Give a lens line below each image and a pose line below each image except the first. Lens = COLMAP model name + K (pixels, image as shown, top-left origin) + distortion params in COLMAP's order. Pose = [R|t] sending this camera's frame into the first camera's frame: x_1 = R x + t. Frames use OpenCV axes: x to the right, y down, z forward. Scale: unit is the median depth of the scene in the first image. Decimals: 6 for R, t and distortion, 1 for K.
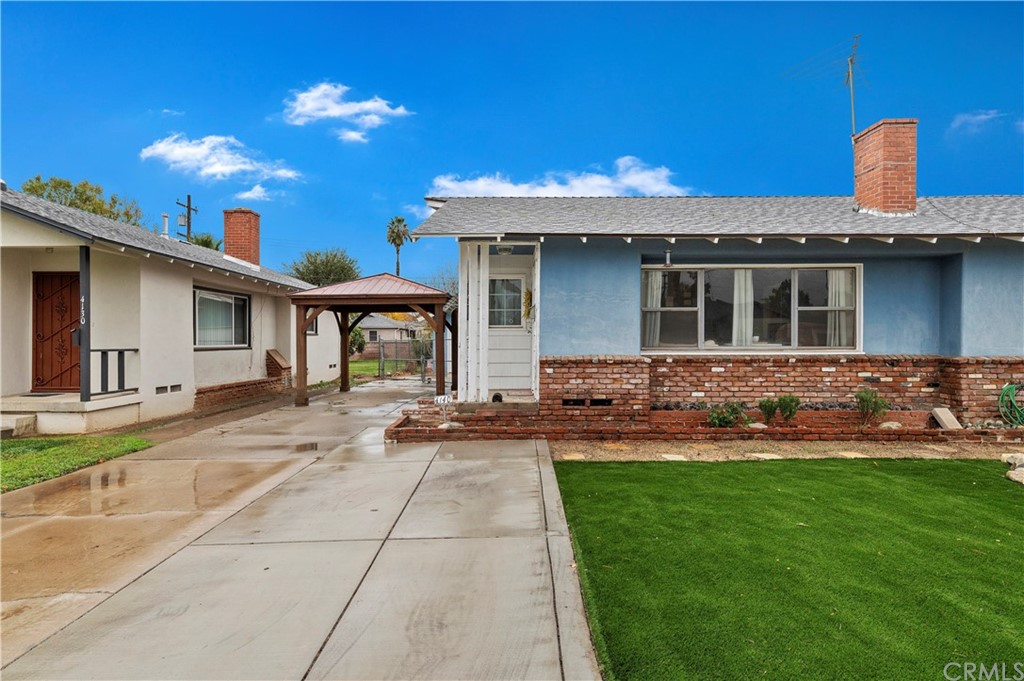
lens RADIAL K [[508.9, 0, 546.2], [0, 508.9, 338.7], [0, 0, 1]] dist [0.000340, -0.000562]
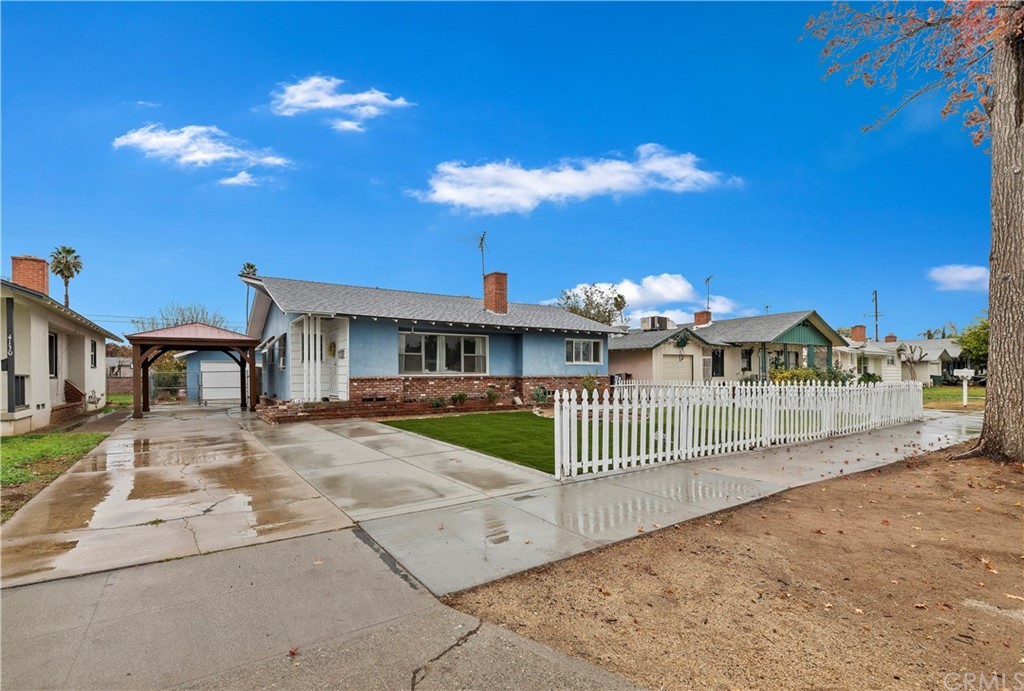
lens RADIAL K [[397.4, 0, 513.6], [0, 397.4, 380.9], [0, 0, 1]] dist [-0.000057, -0.000038]
pose [[0.801909, -0.018136, 0.597171, -0.369130], [0.009349, 0.999798, 0.017808, 0.025963], [-0.597373, -0.008698, 0.801916, -0.517734]]
